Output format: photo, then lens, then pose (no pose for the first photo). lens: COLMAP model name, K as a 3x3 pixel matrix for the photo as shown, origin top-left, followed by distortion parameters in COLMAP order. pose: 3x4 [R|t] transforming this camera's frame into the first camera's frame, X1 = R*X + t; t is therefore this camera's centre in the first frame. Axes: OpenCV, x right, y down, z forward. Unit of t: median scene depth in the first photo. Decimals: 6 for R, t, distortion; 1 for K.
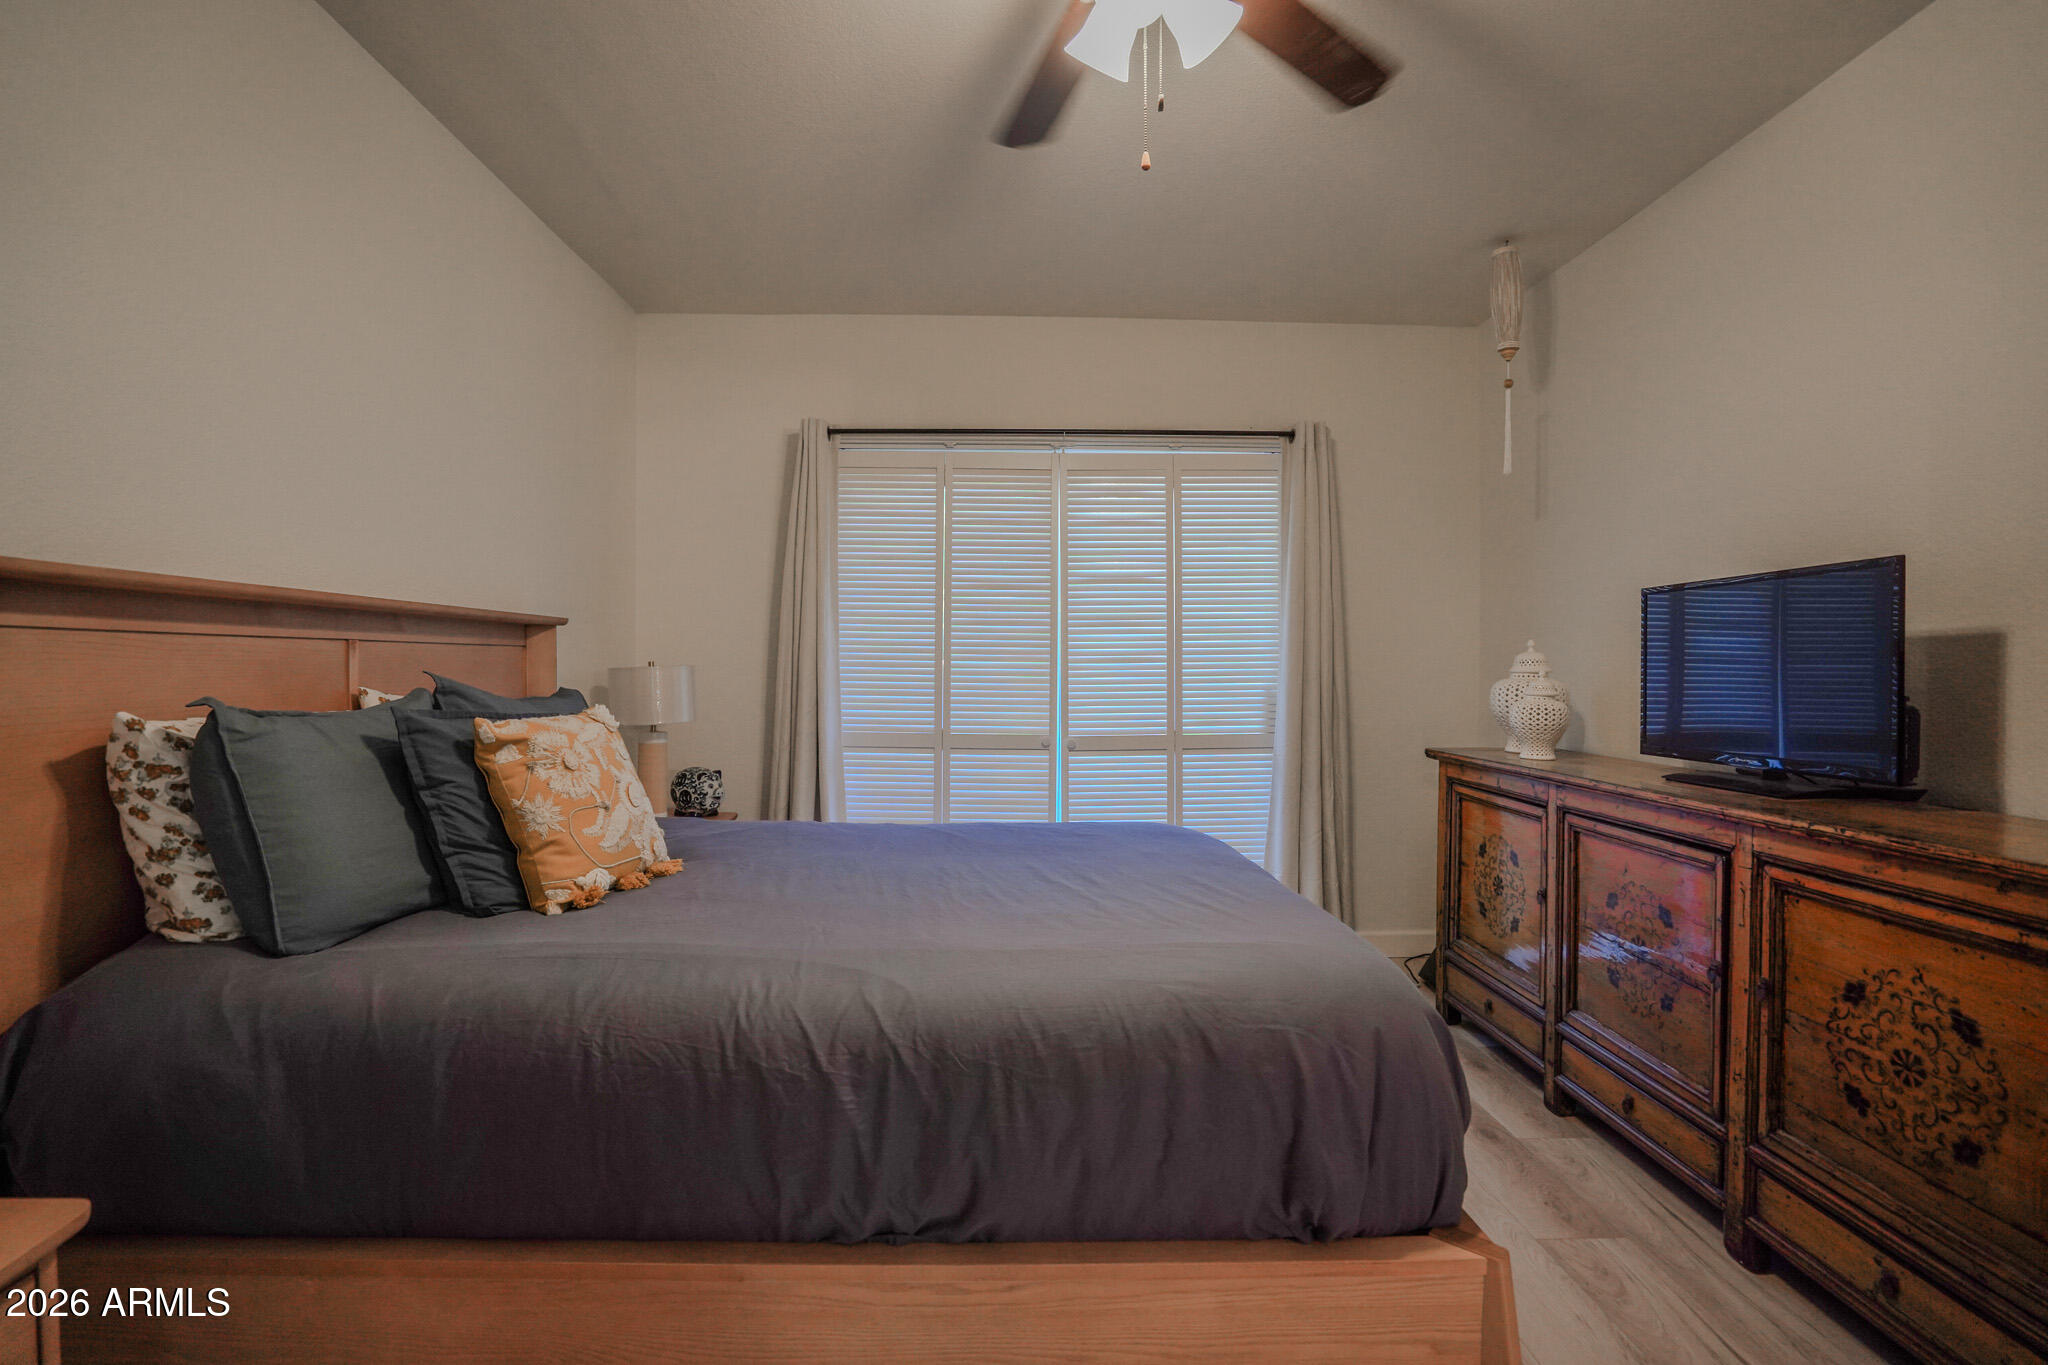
lens RADIAL K [[950.6, 0, 1026.5], [0, 950.6, 679.7], [0, 0, 1]] dist [-0.048070, 0.016234]
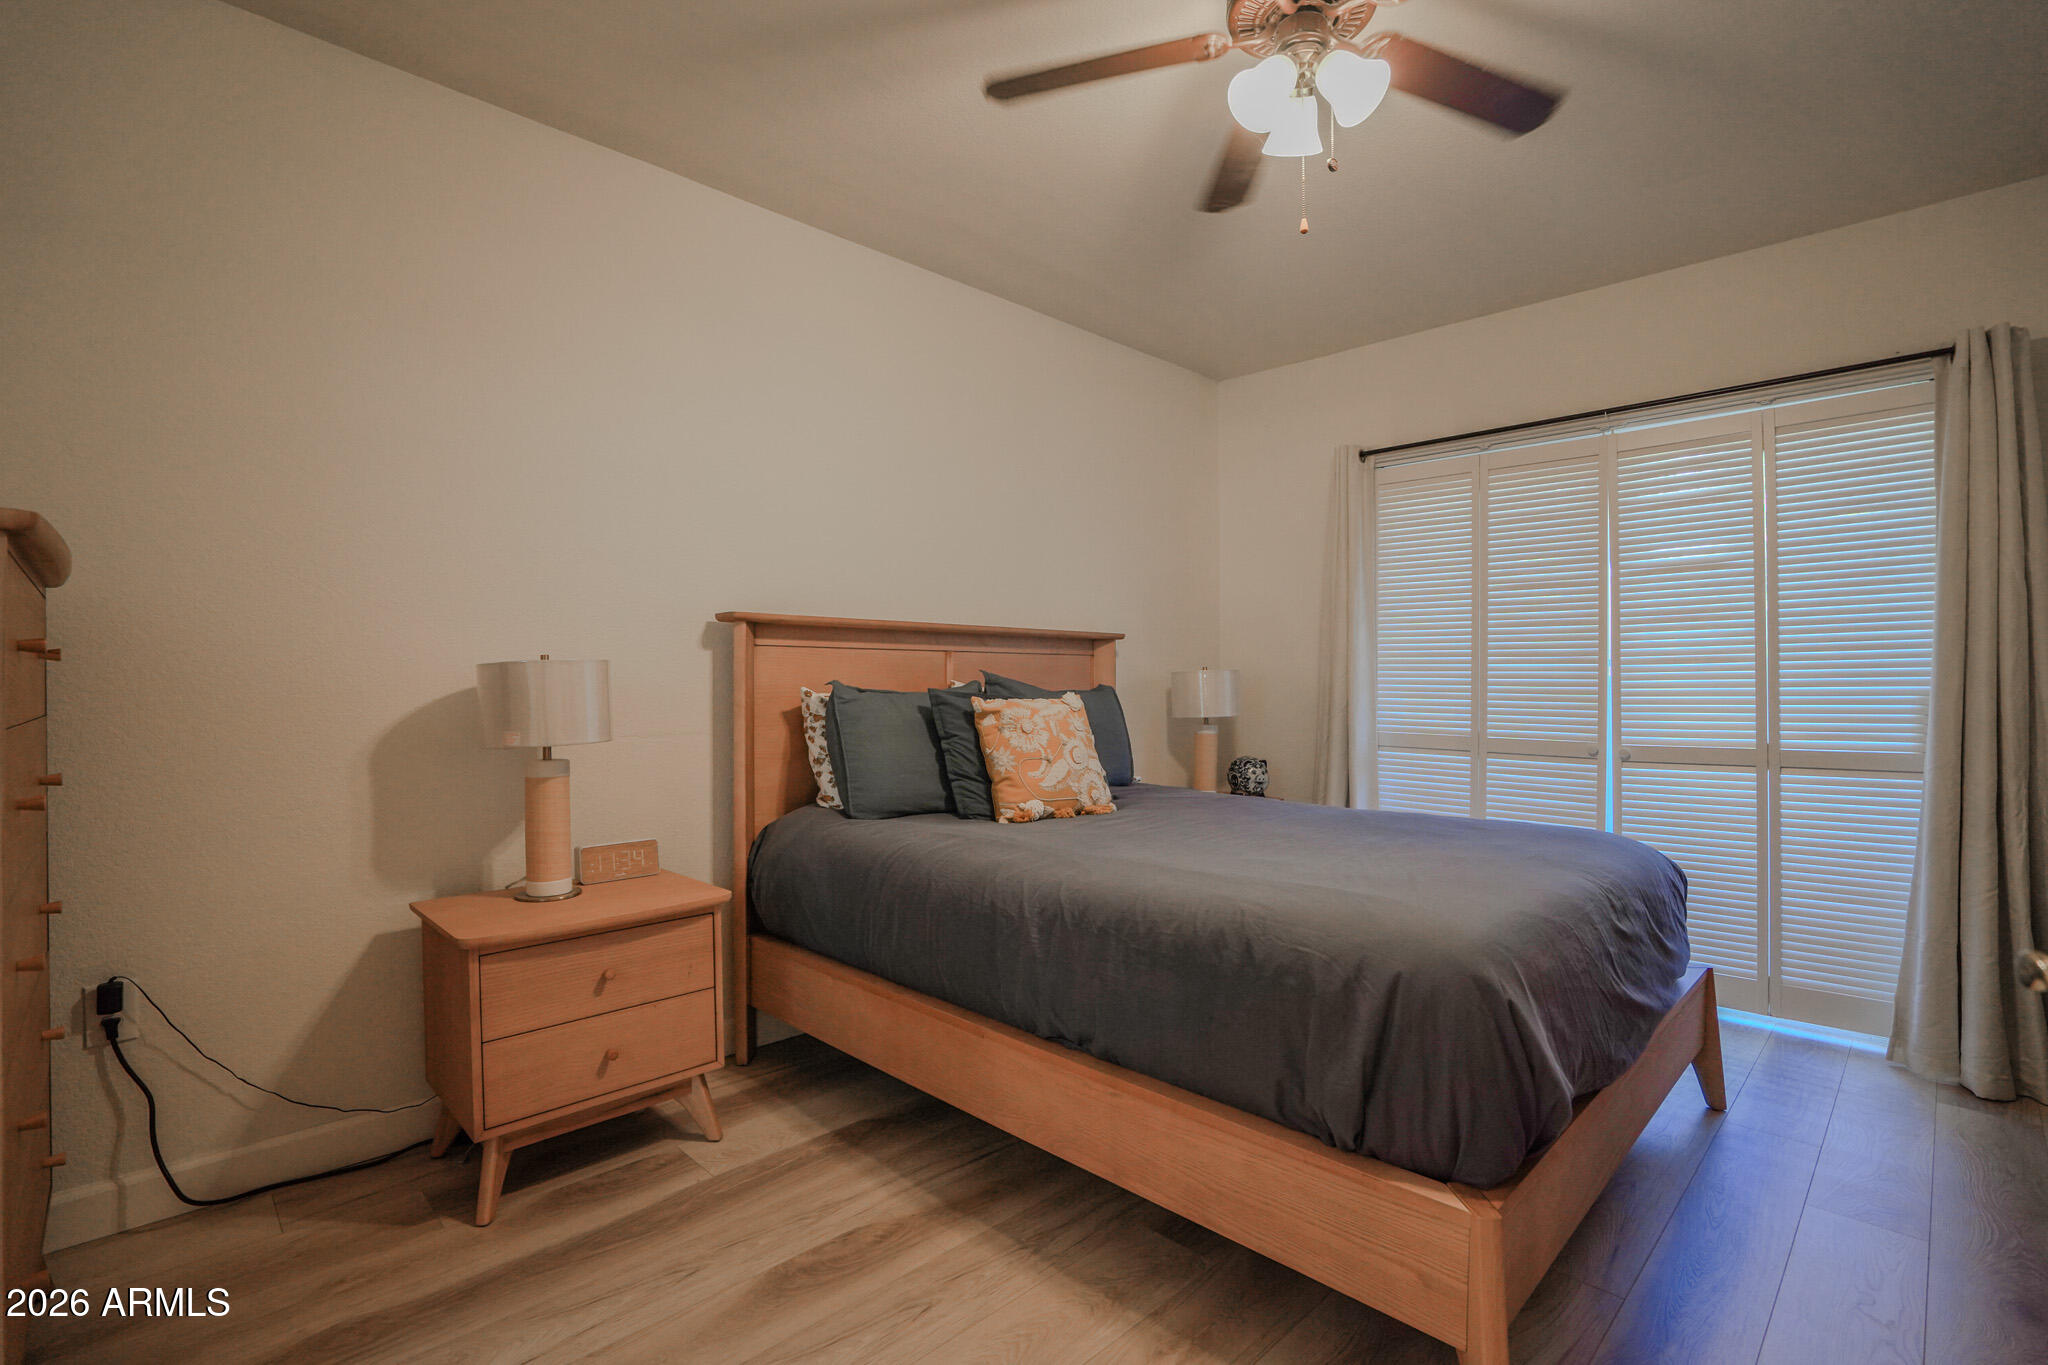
lens RADIAL K [[950.6, 0, 1014.7], [0, 950.6, 685.4], [0, 0, 1]] dist [-0.048070, 0.016234]
pose [[0.687984, -0.000671, -0.725726, 0.637107], [-0.009201, 0.999911, -0.009647, 0.036162], [0.725668, 0.013315, 0.687916, -0.063352]]
